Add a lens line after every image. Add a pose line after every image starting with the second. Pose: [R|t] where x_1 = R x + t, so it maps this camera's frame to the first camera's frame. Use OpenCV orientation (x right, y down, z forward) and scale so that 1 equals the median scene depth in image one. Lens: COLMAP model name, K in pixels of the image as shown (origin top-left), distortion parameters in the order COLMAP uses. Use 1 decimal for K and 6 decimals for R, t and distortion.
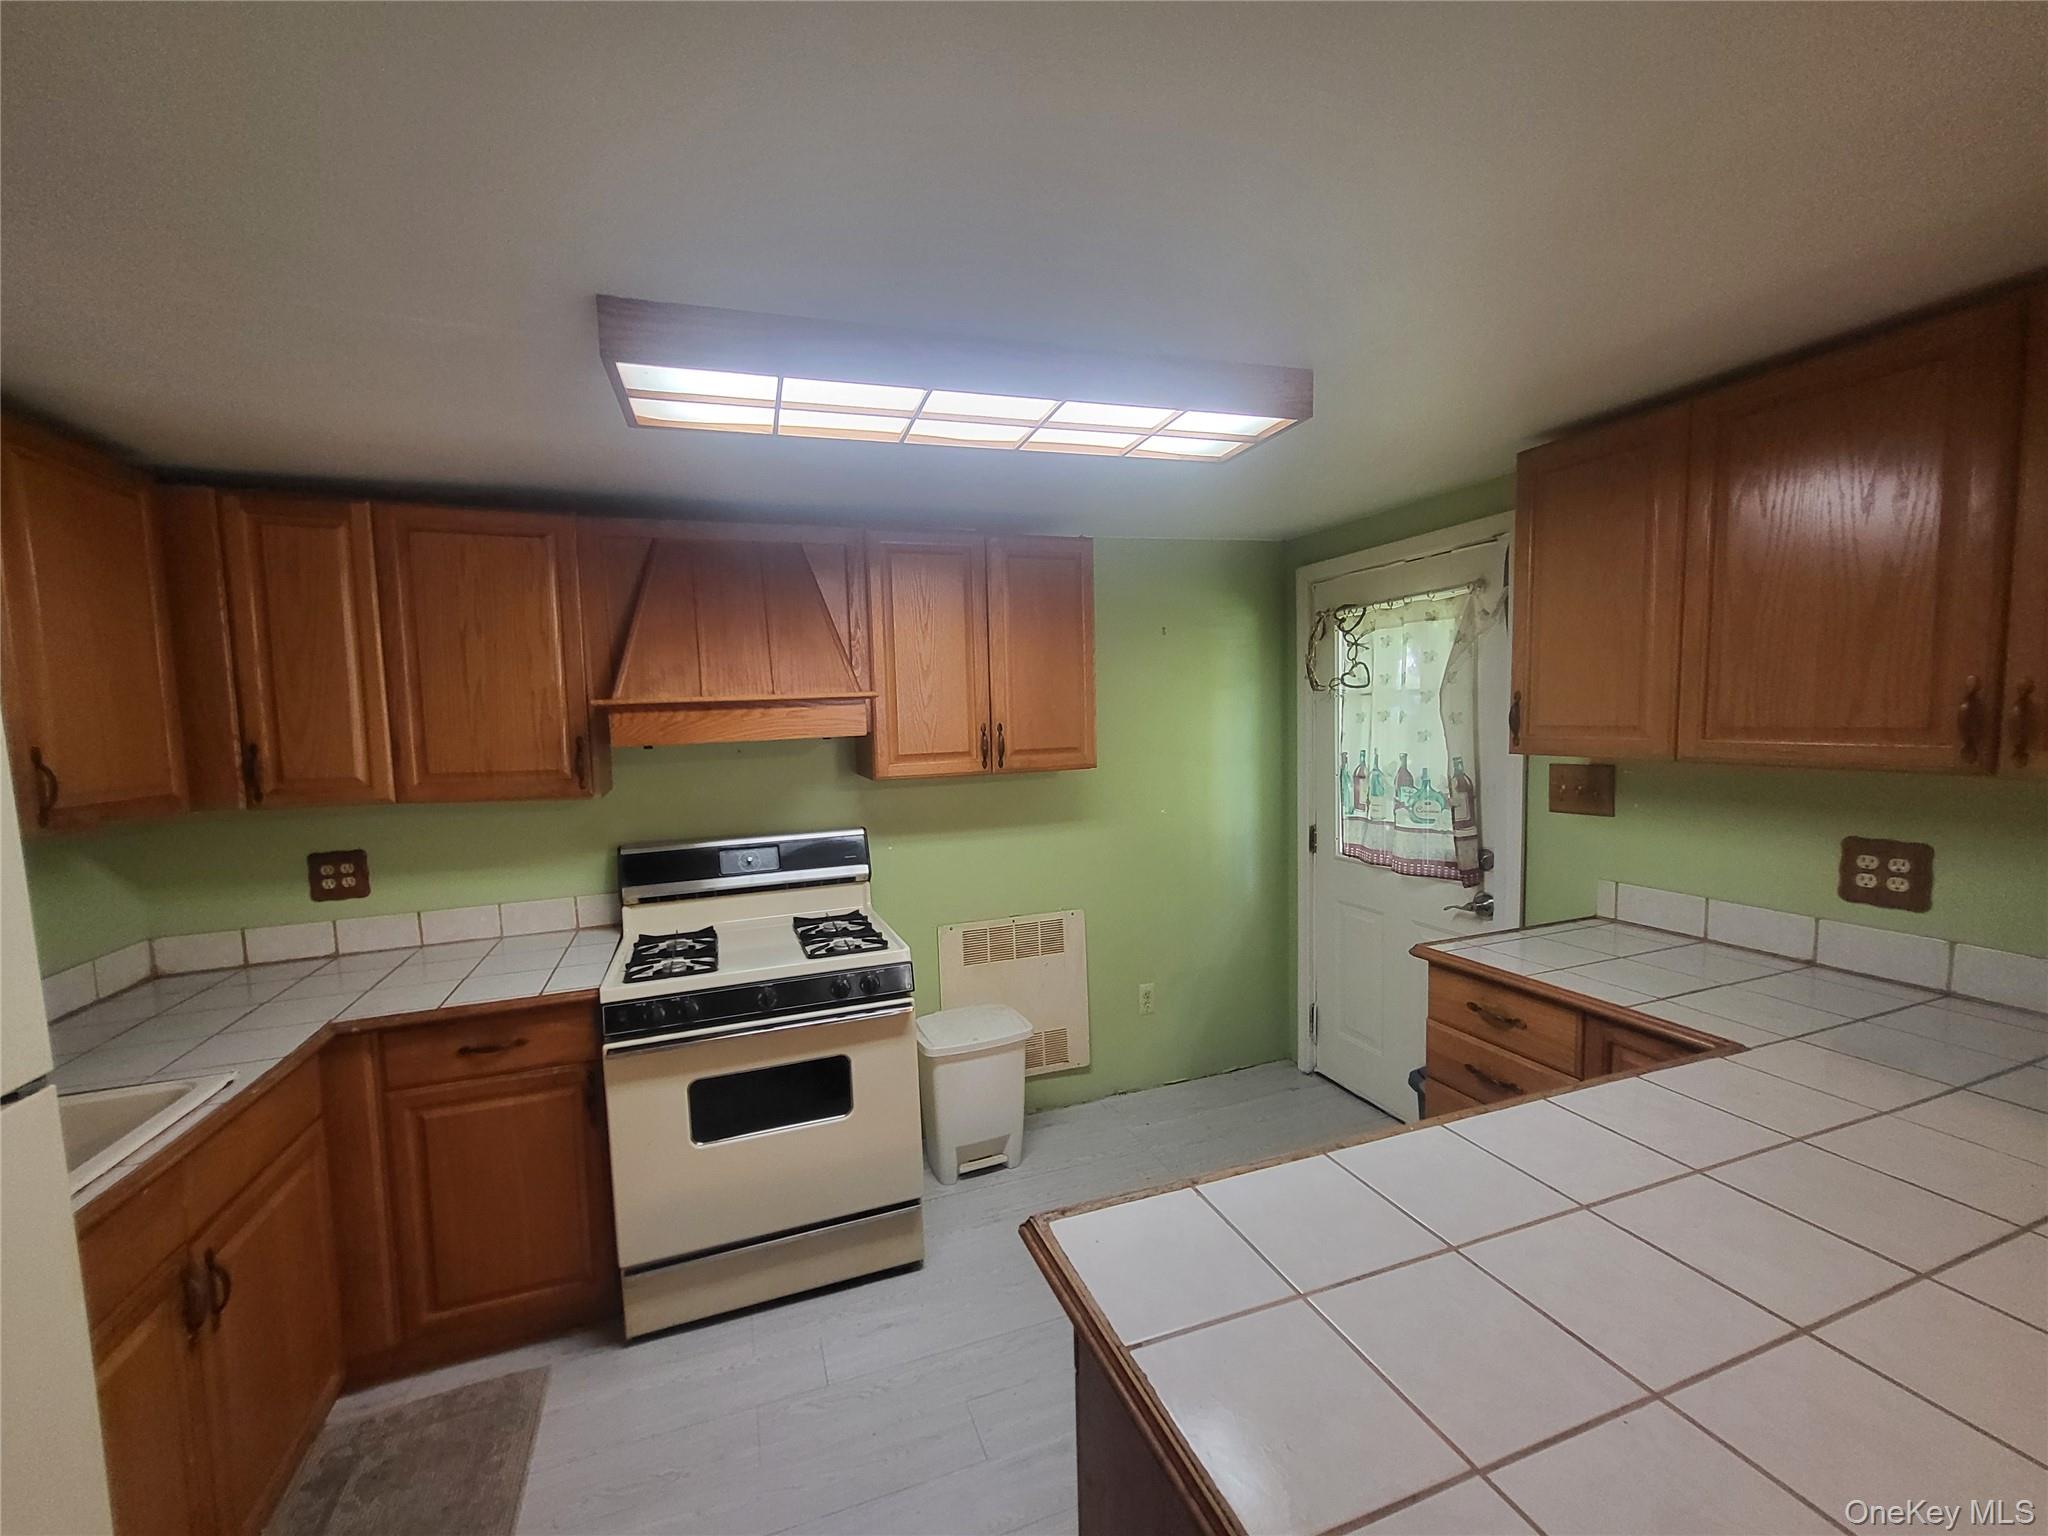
lens RADIAL K [[797.4, 0, 990.2], [0, 797.4, 776.9], [0, 0, 1]] dist [0.001225, 0.000354]
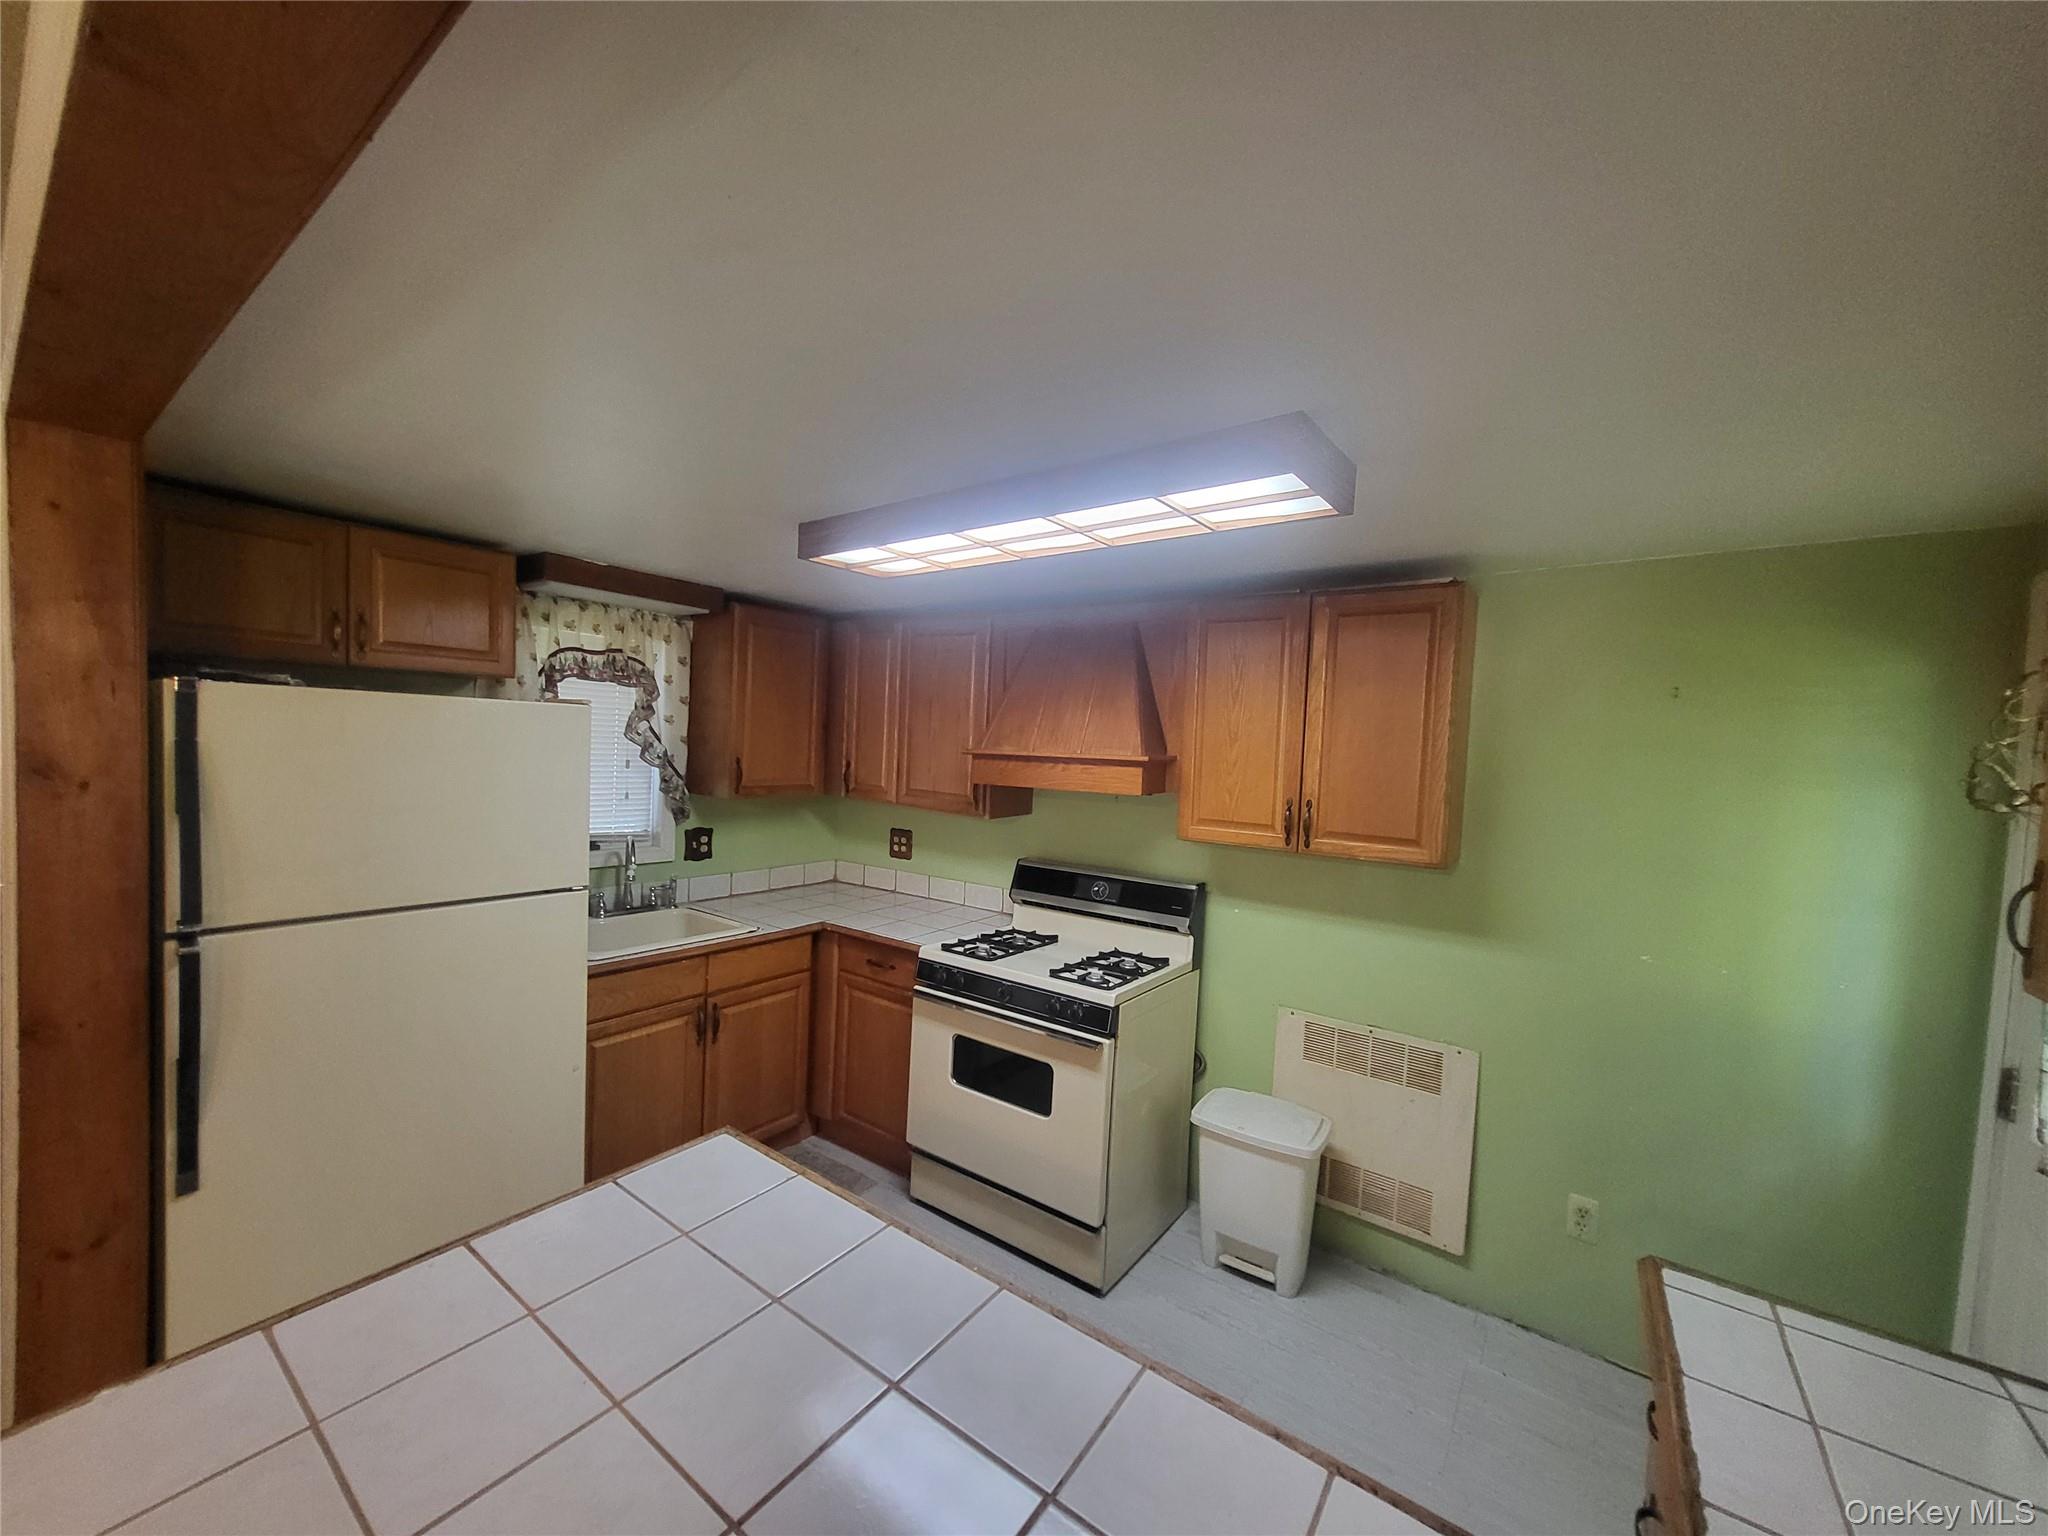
lens RADIAL K [[797.4, 0, 990.2], [0, 797.4, 776.9], [0, 0, 1]] dist [0.001225, 0.000354]
pose [[0.556773, 0.093611, -0.825373, 0.643326], [-0.122841, 0.991984, 0.029643, -0.086430], [0.821531, 0.084885, 0.563809, 0.218806]]
